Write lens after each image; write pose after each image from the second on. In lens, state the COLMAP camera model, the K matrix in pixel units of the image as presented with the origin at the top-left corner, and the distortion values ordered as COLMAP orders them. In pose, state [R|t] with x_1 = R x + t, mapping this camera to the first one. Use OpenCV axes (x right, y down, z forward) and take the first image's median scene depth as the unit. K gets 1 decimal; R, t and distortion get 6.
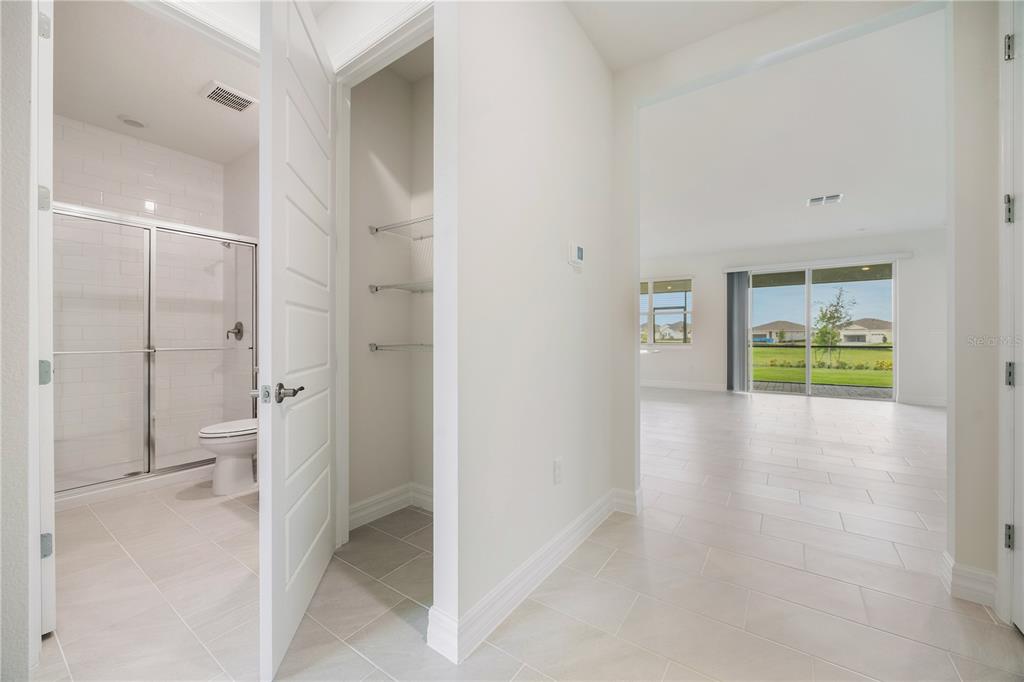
lens RADIAL K [[397.9, 0, 510.3], [0, 397.9, 340.5], [0, 0, 1]] dist [0.001931, -0.000724]
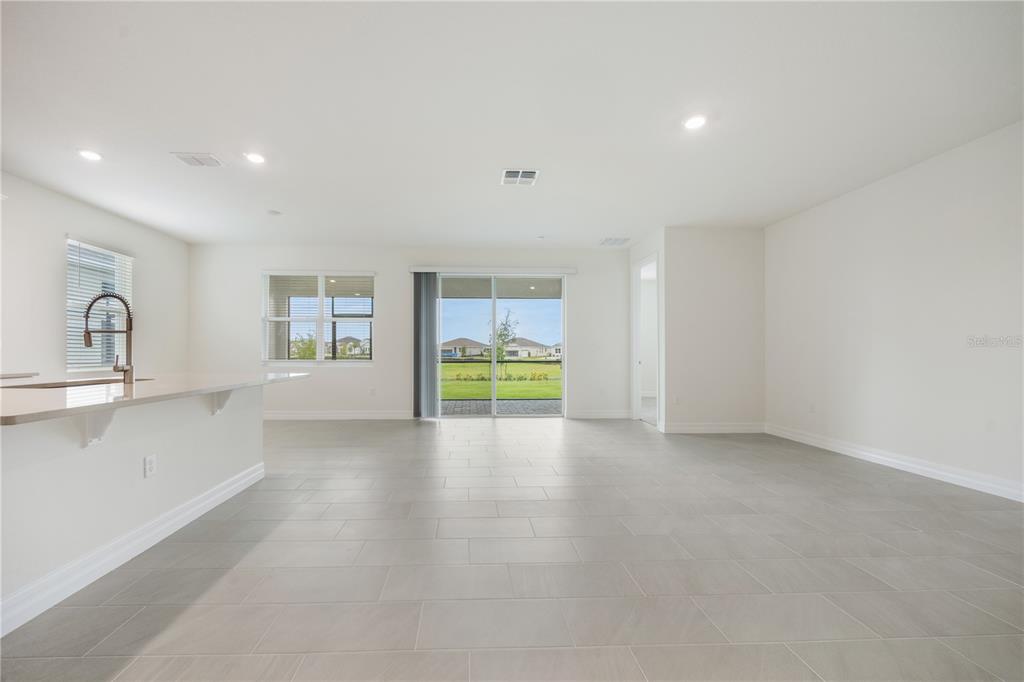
lens RADIAL K [[397.9, 0, 494.0], [0, 397.9, 351.3], [0, 0, 1]] dist [0.001931, -0.000724]
pose [[0.779312, 0.006118, 0.626606, 0.162497], [-0.000086, 0.999953, -0.009656, -0.001369], [-0.626636, 0.007471, 0.779276, 0.264706]]
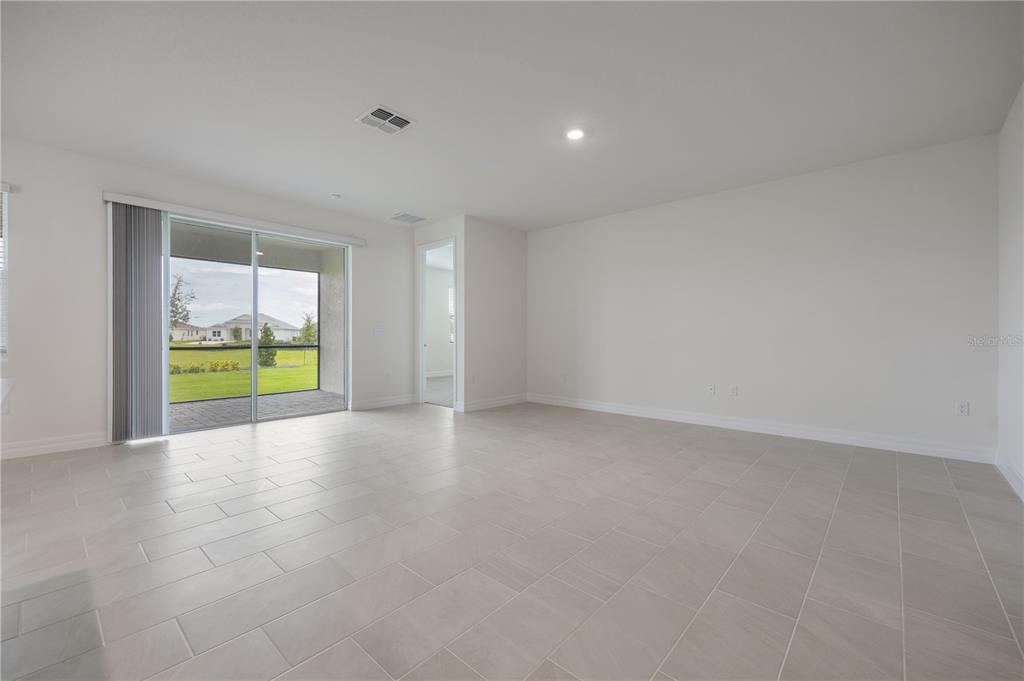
lens RADIAL K [[411.7, 0, 489.5], [0, 411.7, 334.4], [0, 0, 1]] dist [0.000961, 0.000158]
pose [[0.112631, 0.008533, 0.993600, 0.092627], [0.004352, 0.999949, -0.009081, -0.000375], [-0.993627, 0.005346, 0.112588, 0.476363]]
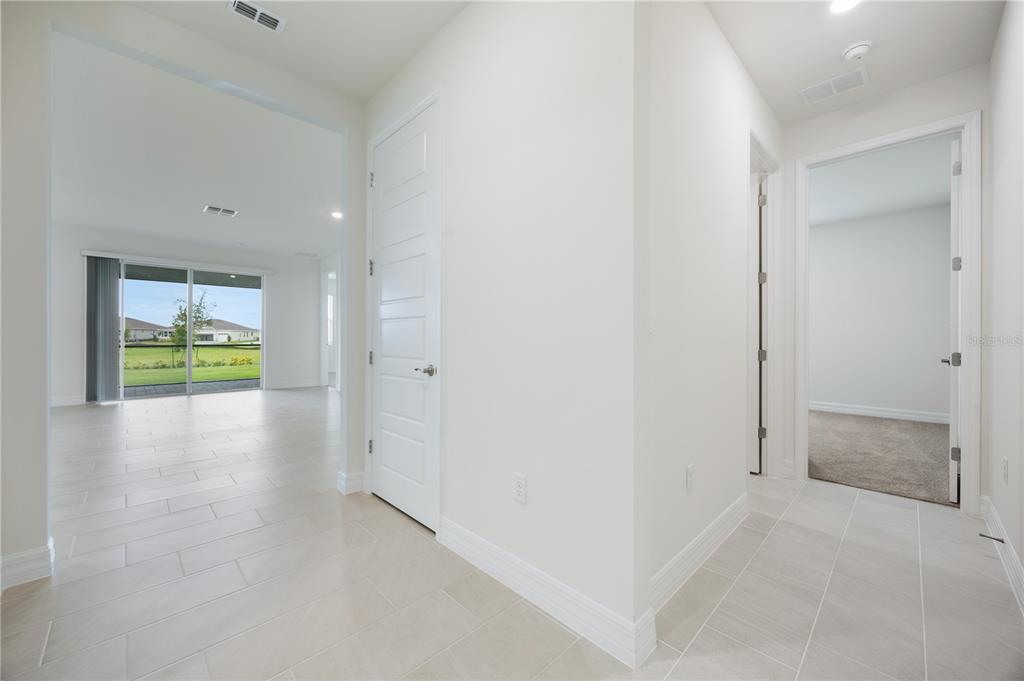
lens RADIAL K [[397.9, 0, 515.1], [0, 397.9, 335.8], [0, 0, 1]] dist [0.001931, -0.000724]
pose [[0.182075, 0.007975, 0.983252, -0.086431], [0.001367, 0.999964, -0.008364, -0.000305], [-0.983284, 0.002867, 0.182057, 0.003584]]
